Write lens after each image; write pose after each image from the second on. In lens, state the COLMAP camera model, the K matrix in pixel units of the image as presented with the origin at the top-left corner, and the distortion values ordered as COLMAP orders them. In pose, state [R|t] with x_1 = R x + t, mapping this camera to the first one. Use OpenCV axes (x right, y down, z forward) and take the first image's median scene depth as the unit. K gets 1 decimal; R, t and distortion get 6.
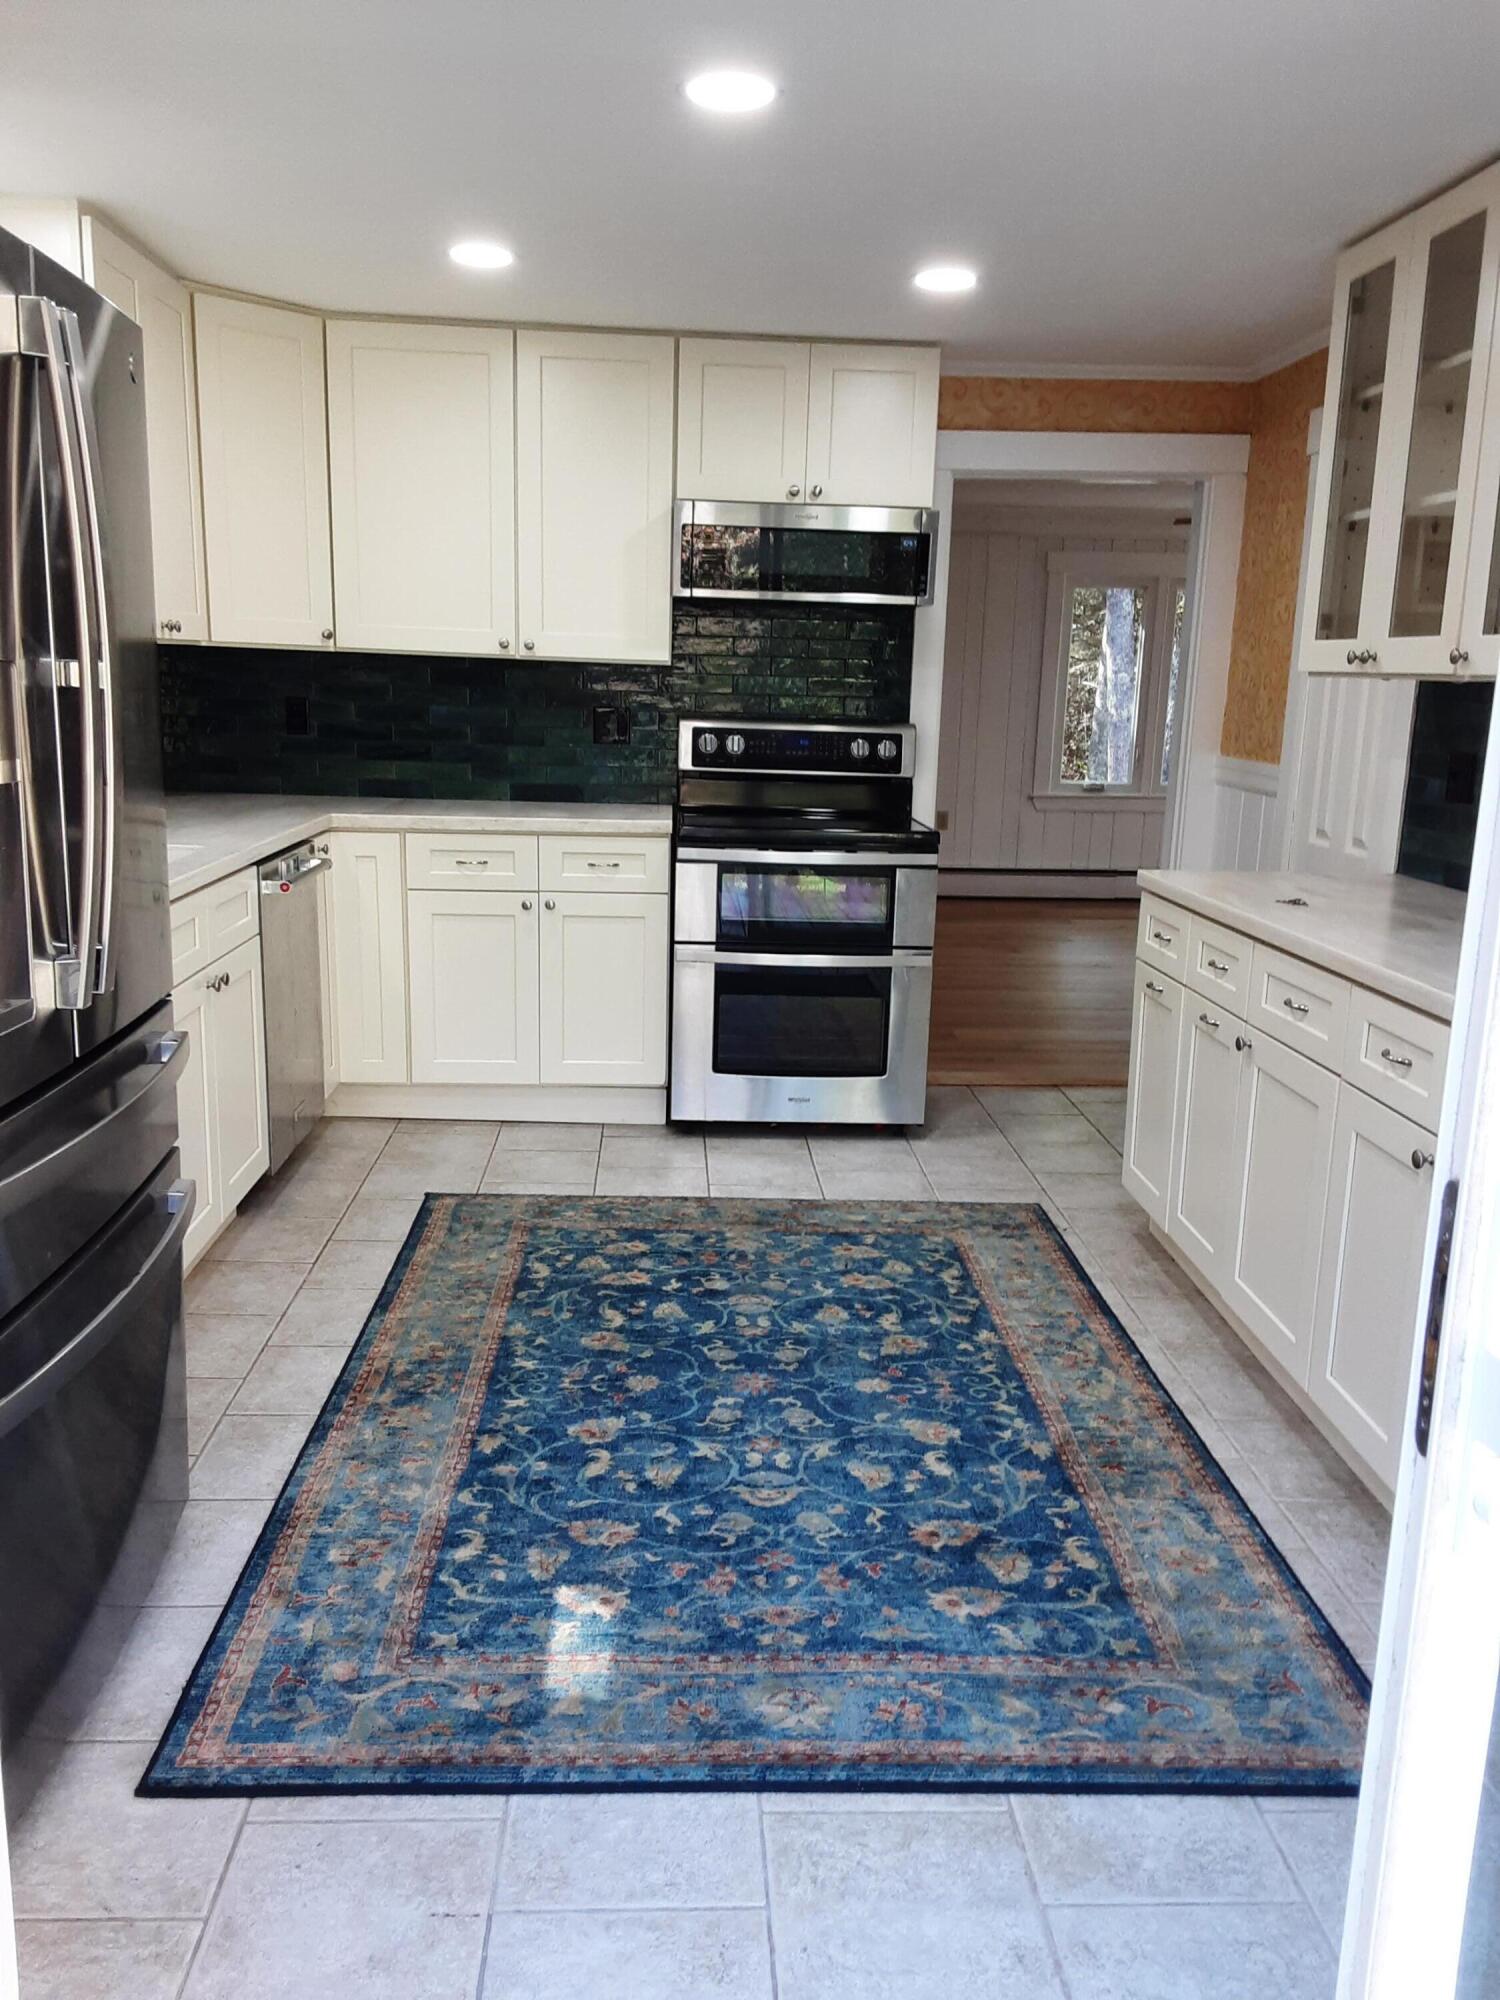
lens RADIAL K [[1613.8, 0, 762.0], [0, 1613.8, 1039.5], [0, 0, 1]] dist [0.133232, -0.207410]
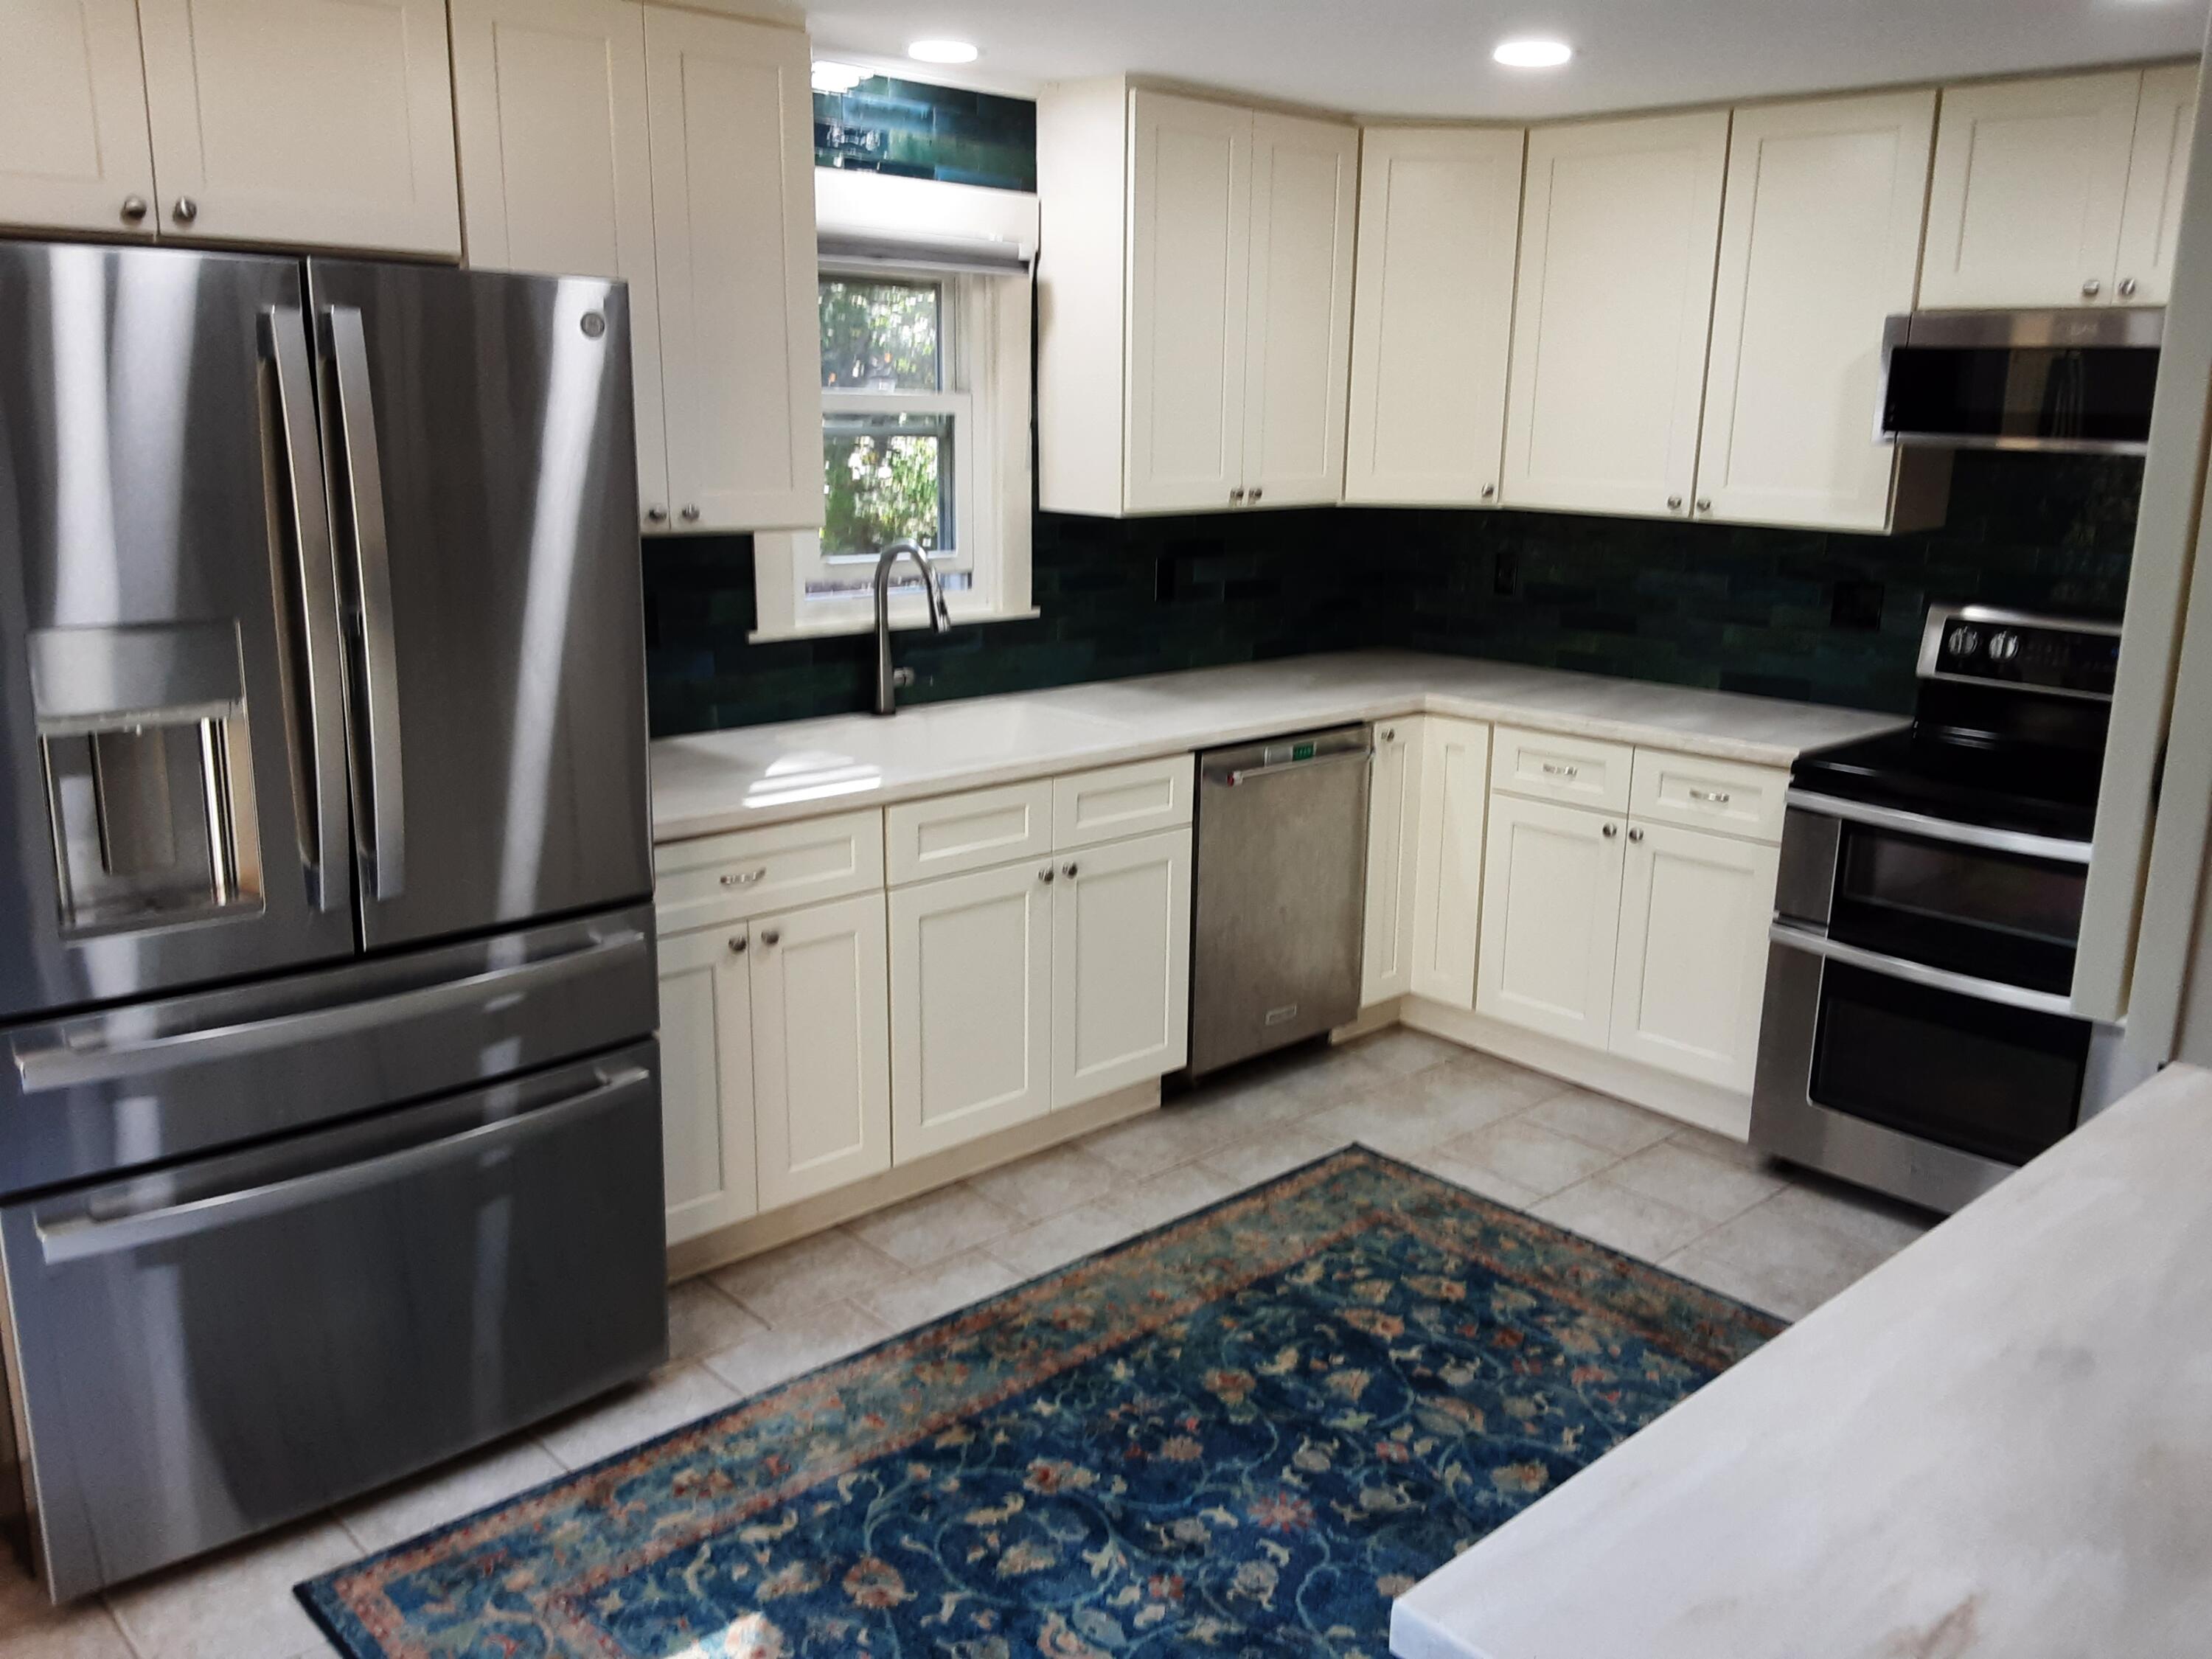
lens RADIAL K [[1784.9, 0, 1106.0], [0, 1784.9, 829.5], [0, 0, 1]] dist [0.133232, -0.207410]
pose [[0.649082, 0.162409, -0.743180, 0.466710], [-0.169559, 0.983255, 0.066784, -0.132923], [0.741581, 0.082664, 0.665751, 0.298579]]
